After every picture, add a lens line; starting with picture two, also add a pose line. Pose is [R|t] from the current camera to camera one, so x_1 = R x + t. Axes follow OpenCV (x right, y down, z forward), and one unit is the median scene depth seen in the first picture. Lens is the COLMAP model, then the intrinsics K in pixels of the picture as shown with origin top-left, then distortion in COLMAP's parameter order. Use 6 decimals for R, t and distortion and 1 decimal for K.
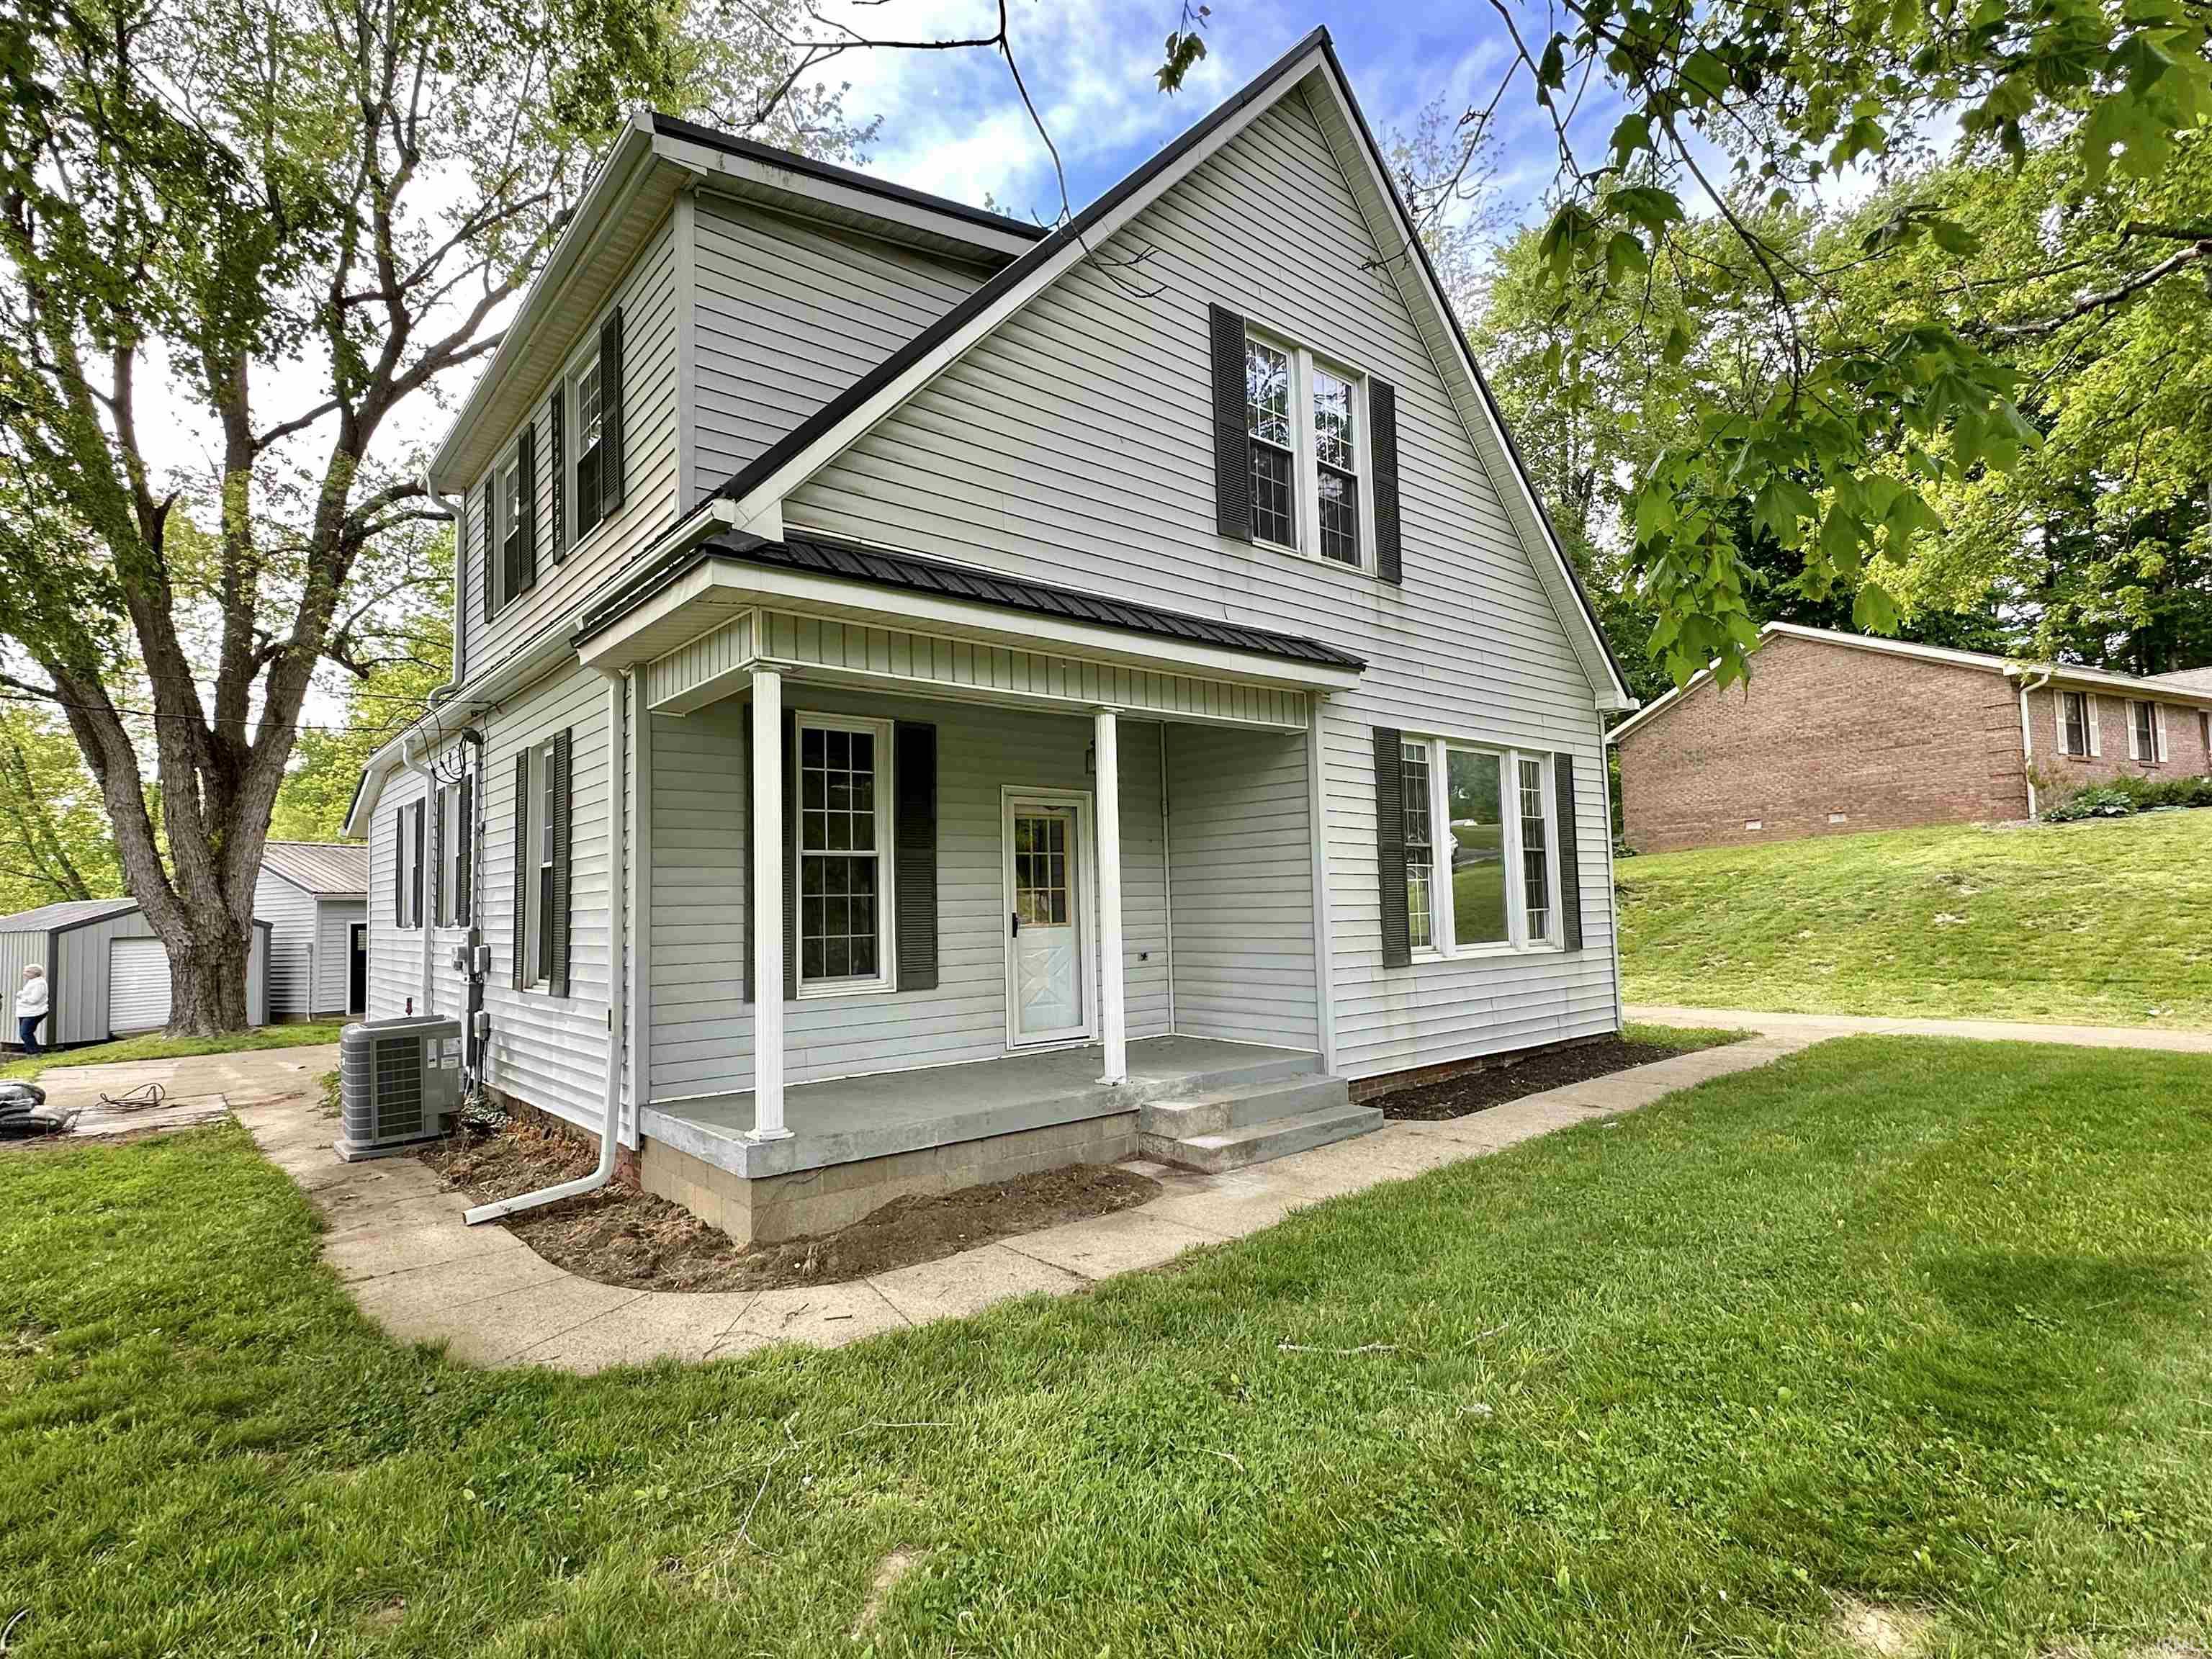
lens RADIAL K [[1125.9, 0, 1106.0], [0, 1125.9, 835.4], [0, 0, 1]] dist [-0.004123, -0.000874]
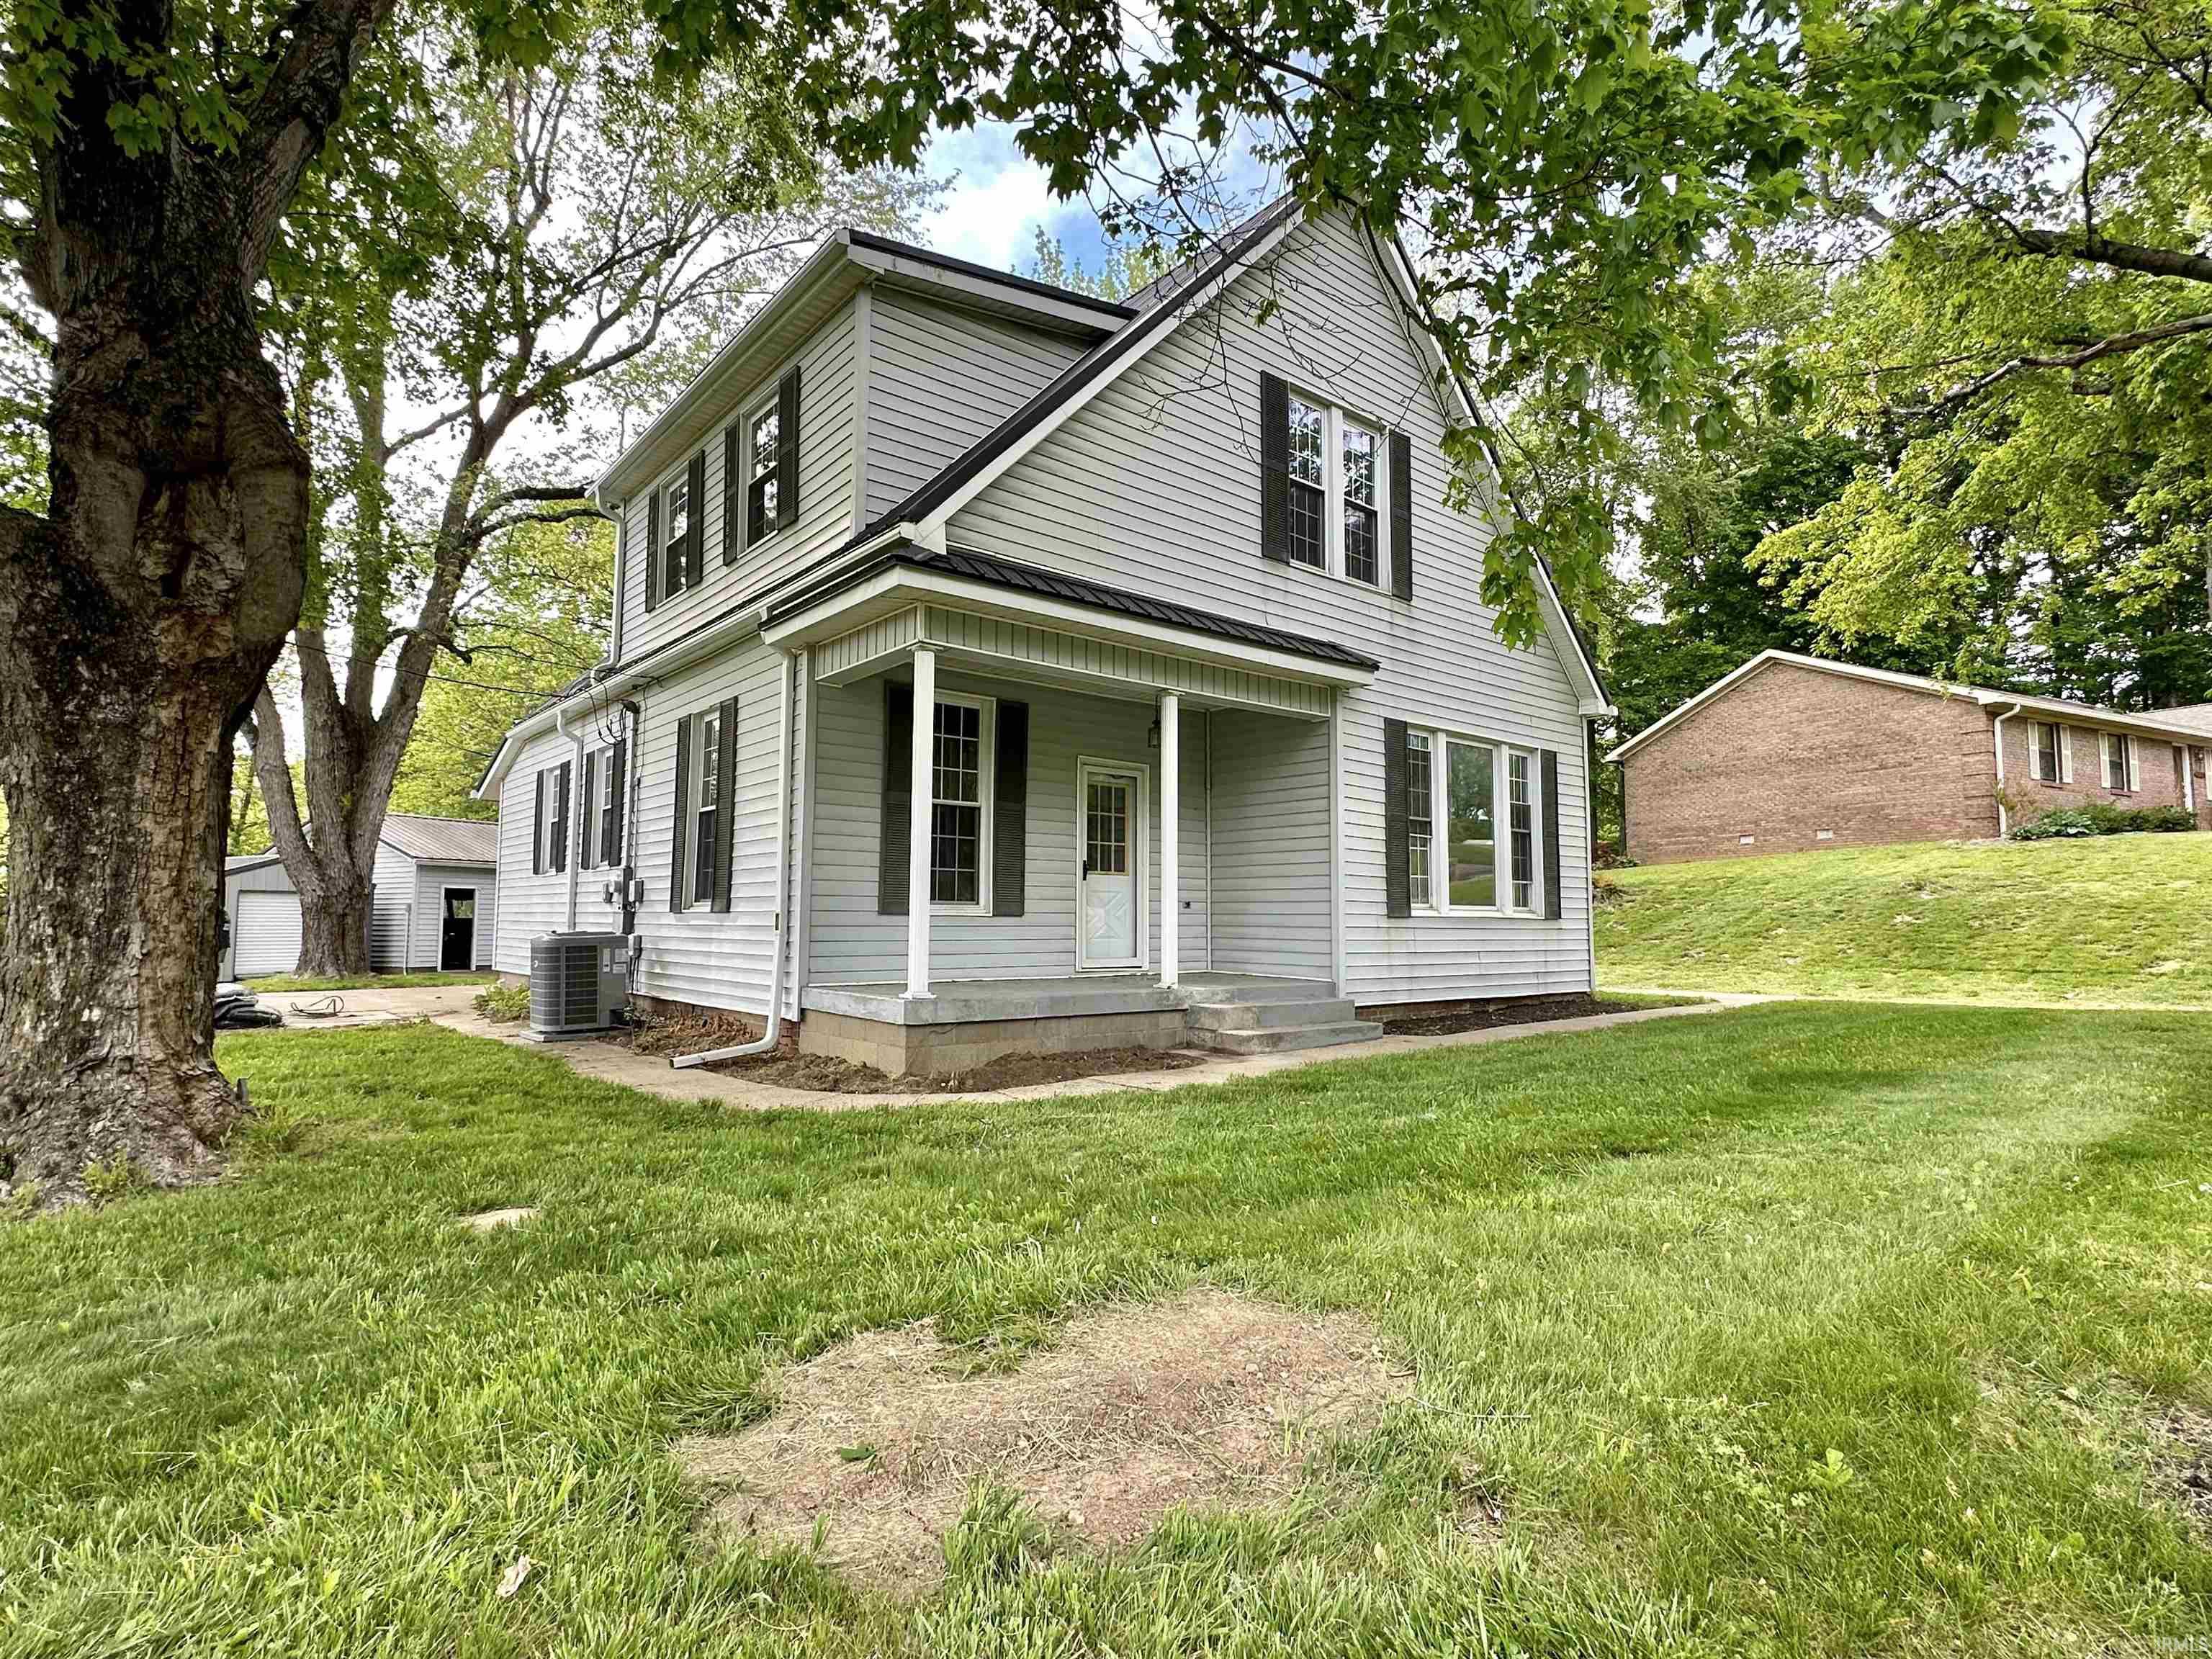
lens RADIAL K [[1125.9, 0, 1106.5], [0, 1125.9, 832.7], [0, 0, 1]] dist [-0.004123, -0.000874]
pose [[0.999389, 0.031241, -0.015649, -0.036769], [-0.031461, 0.999406, -0.014037, 0.050818], [0.015202, 0.014521, 0.999779, -0.202611]]
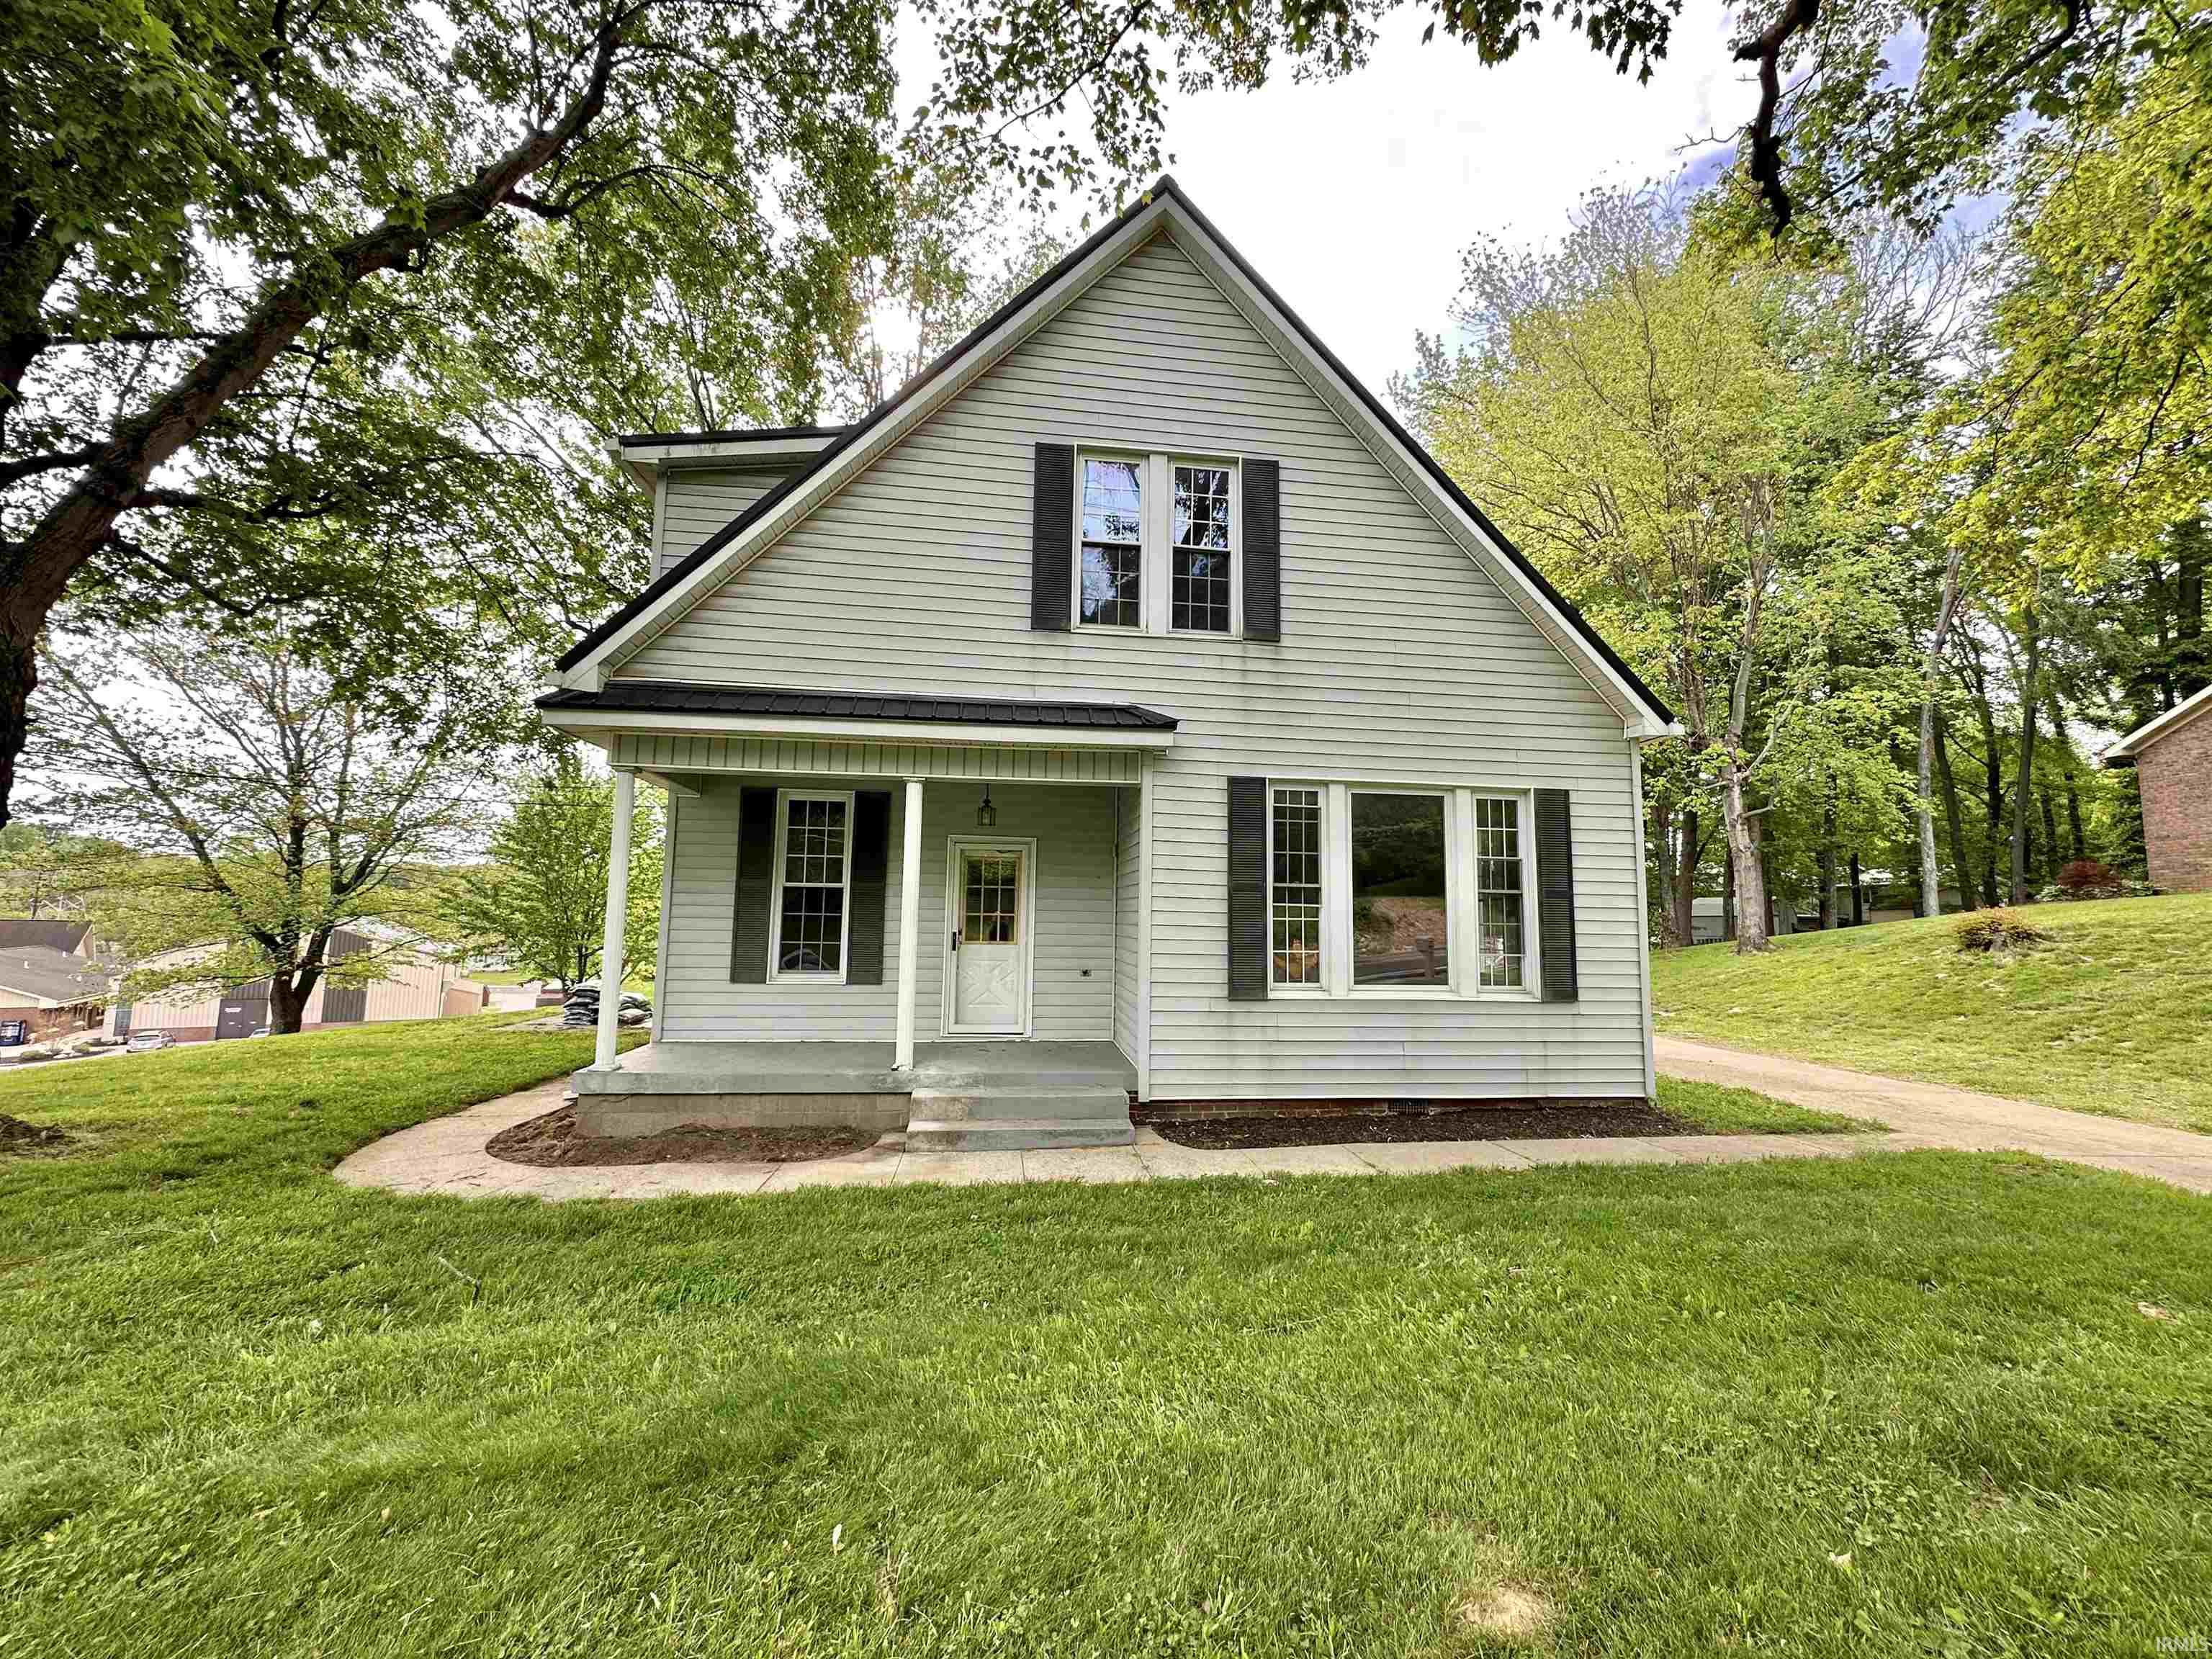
lens RADIAL K [[881.7, 0, 1106.5], [0, 881.7, 830.1], [0, 0, 1]] dist [-0.003646, 0.000395]
pose [[0.834610, -0.014359, -0.550654, 0.584275], [-0.003612, 0.999496, -0.031537, -0.017113], [0.550830, 0.028310, 0.834137, 0.214980]]
